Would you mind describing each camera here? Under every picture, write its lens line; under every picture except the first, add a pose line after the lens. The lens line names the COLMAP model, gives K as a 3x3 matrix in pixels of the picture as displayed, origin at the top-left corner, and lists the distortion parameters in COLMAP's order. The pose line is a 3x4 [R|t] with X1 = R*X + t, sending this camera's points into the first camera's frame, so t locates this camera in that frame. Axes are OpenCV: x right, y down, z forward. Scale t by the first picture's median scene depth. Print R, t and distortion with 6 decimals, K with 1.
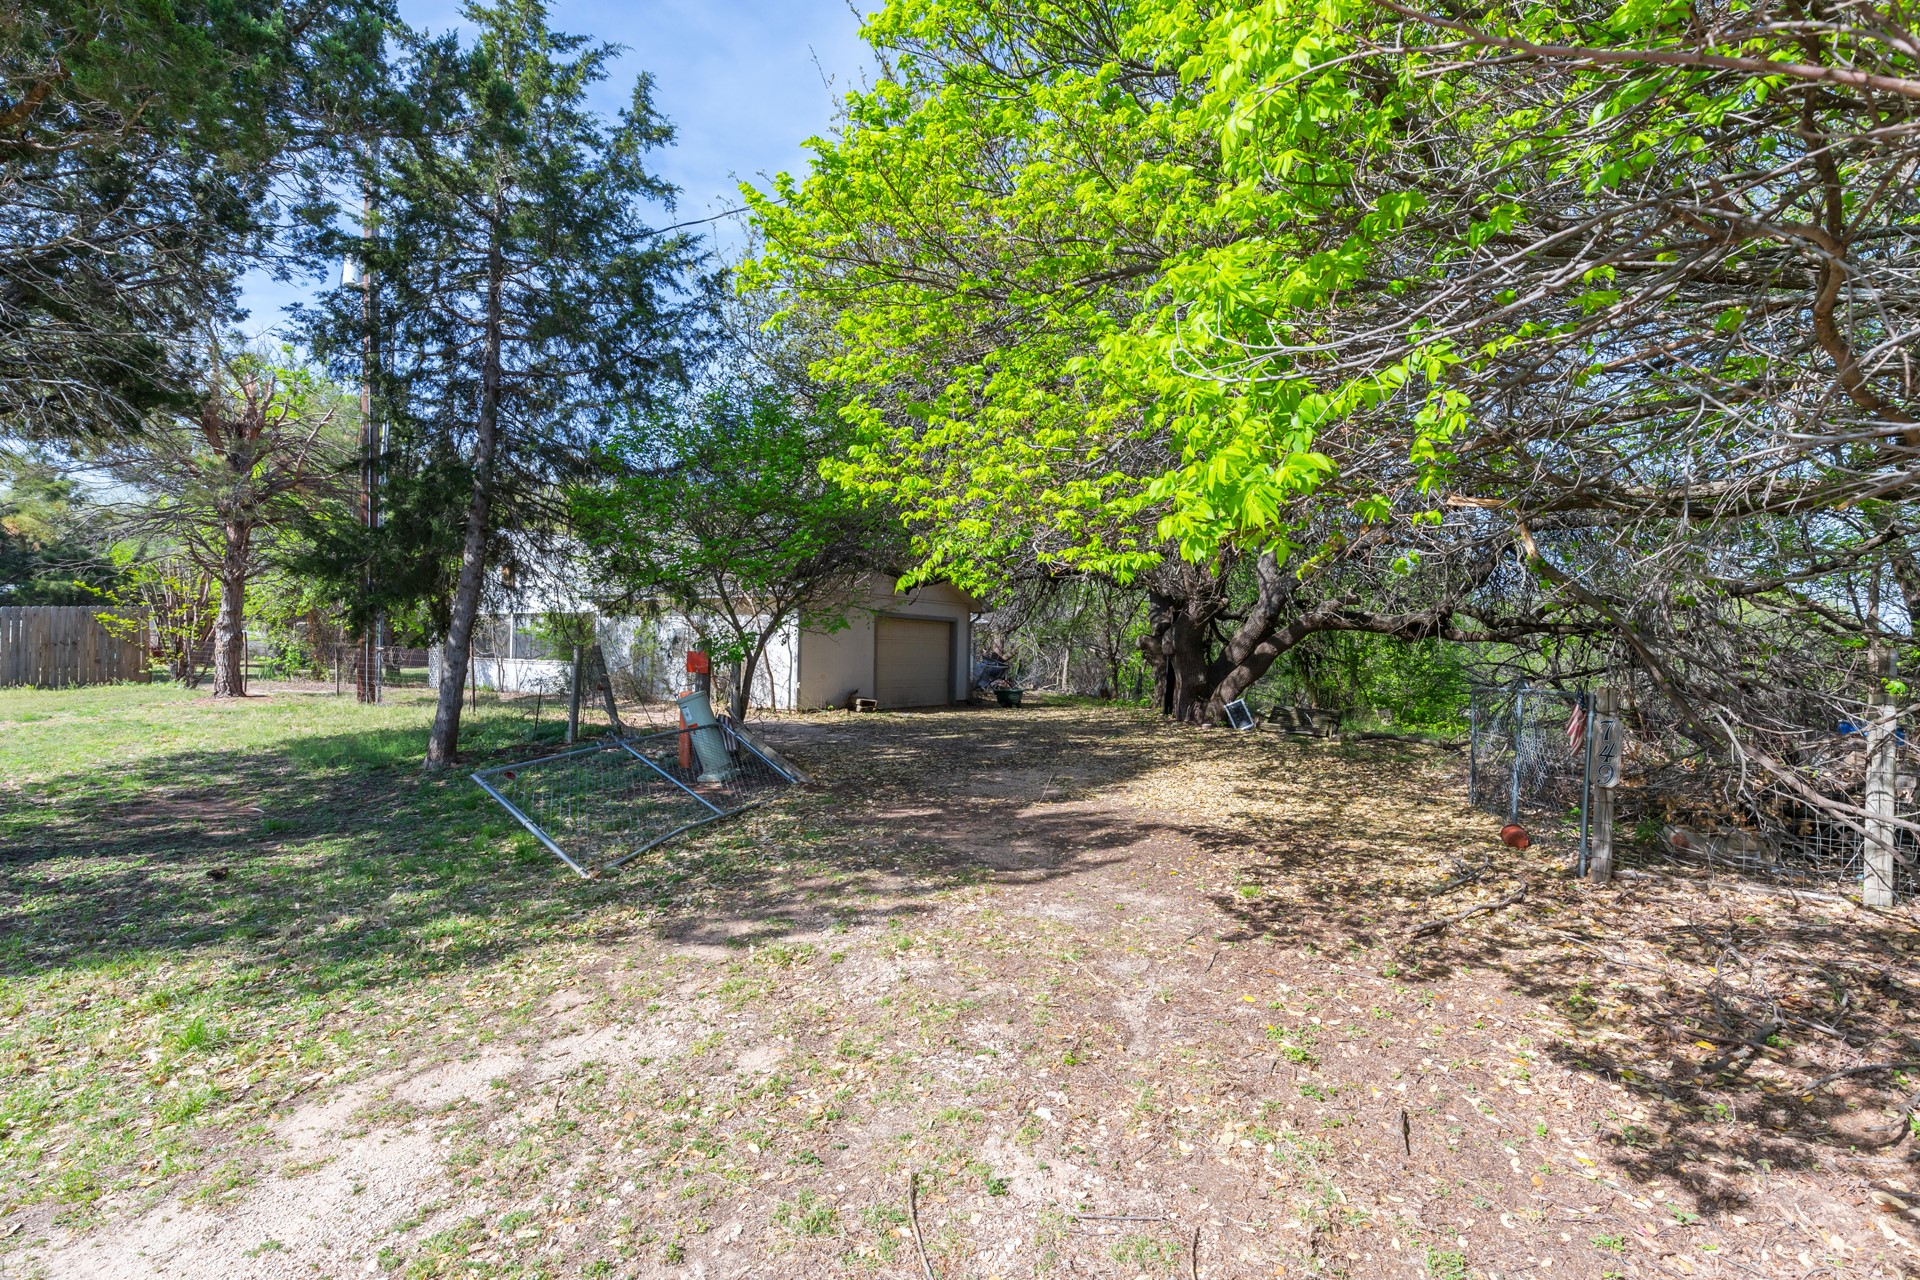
lens RADIAL K [[866.8, 0, 958.1], [0, 866.8, 647.9], [0, 0, 1]] dist [0.011479, -0.002204]
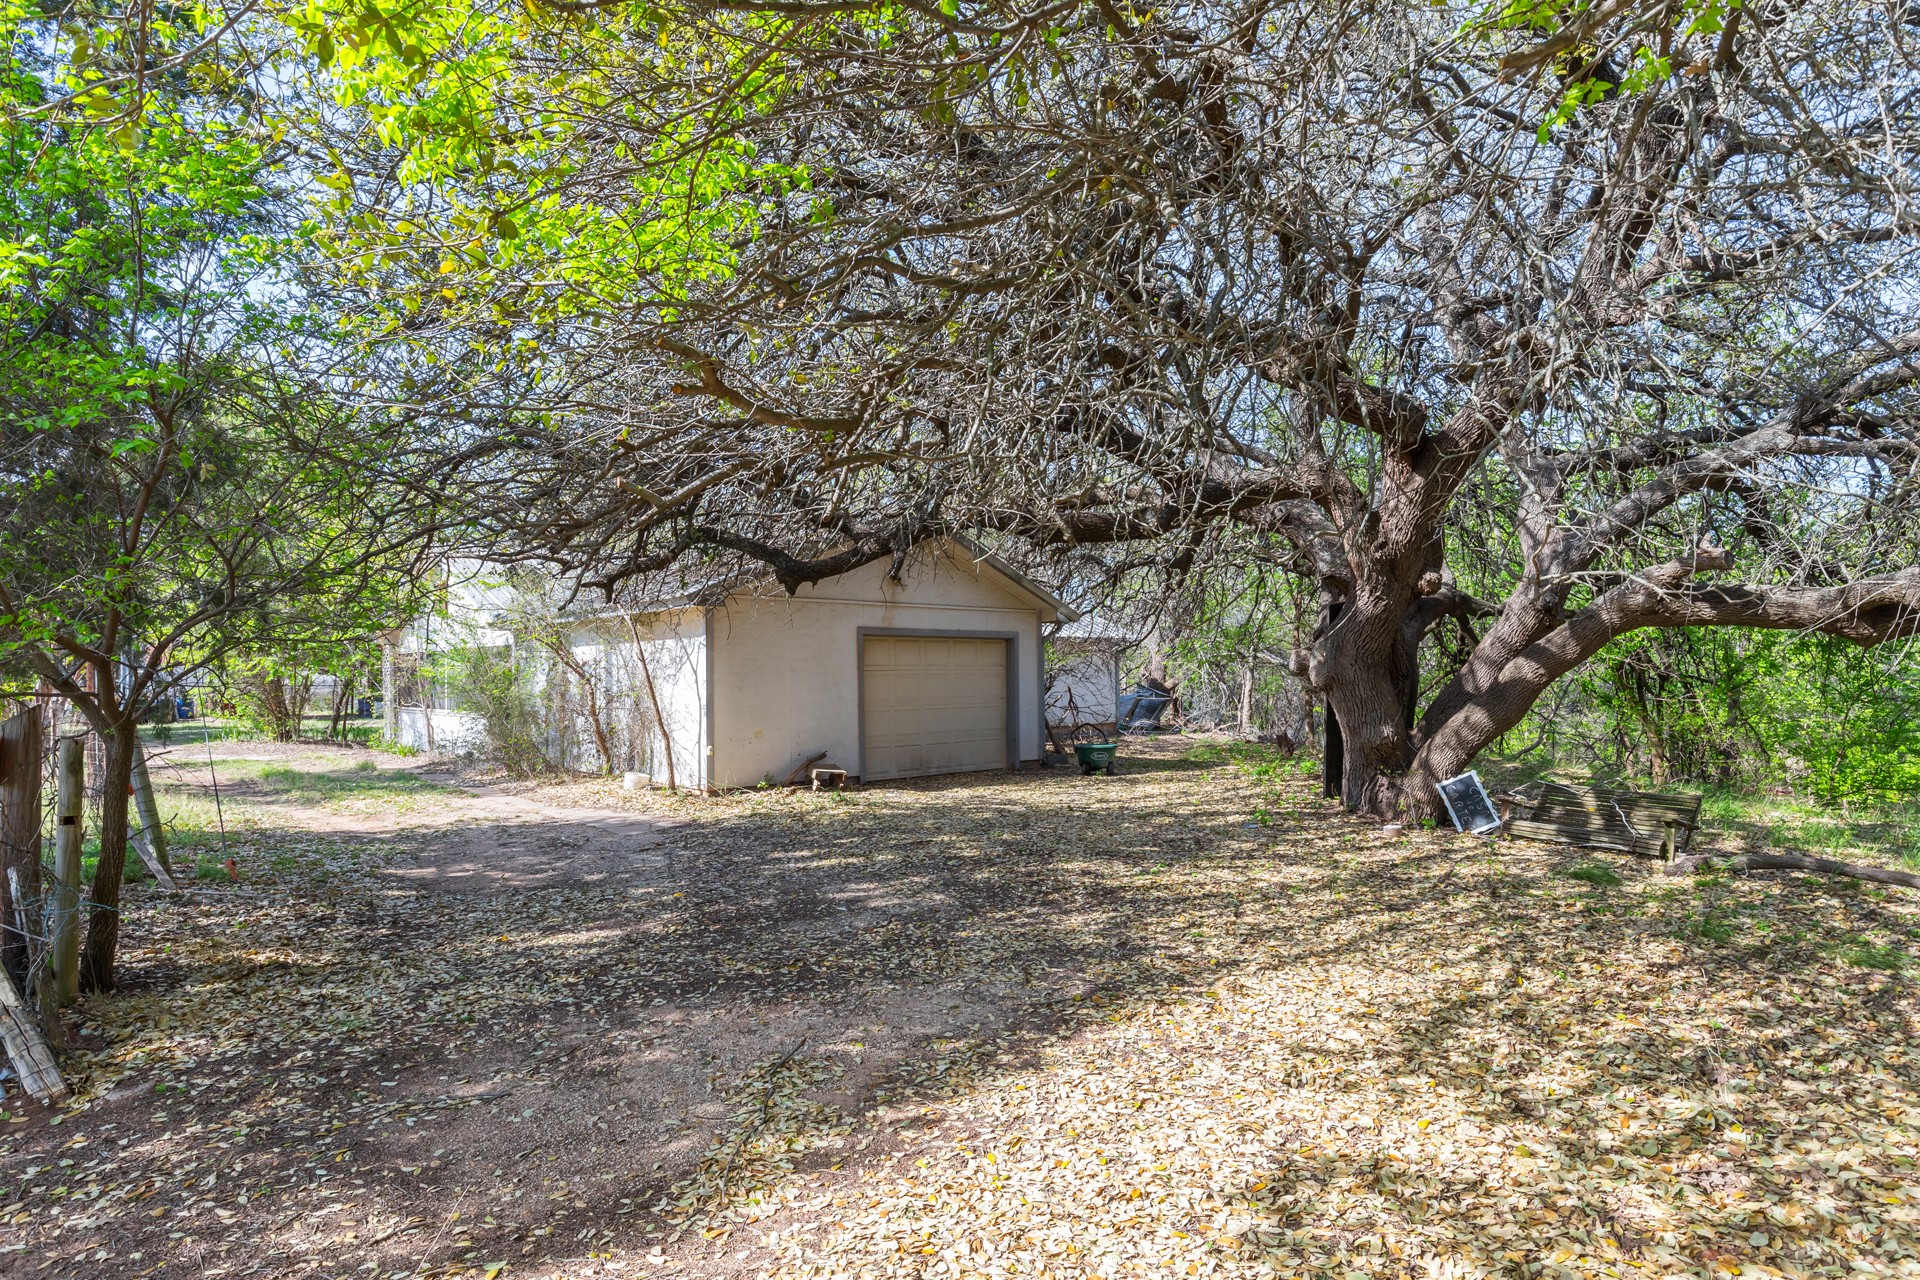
lens RADIAL K [[1036.5, 0, 960.0], [0, 1036.5, 640.0], [0, 0, 1]] dist [-0.000849, -0.000386]
pose [[0.974695, -0.037290, -0.220407, 0.156326], [0.030874, 0.998995, -0.032482, -0.006032], [0.221396, 0.024855, 0.974867, 0.318166]]
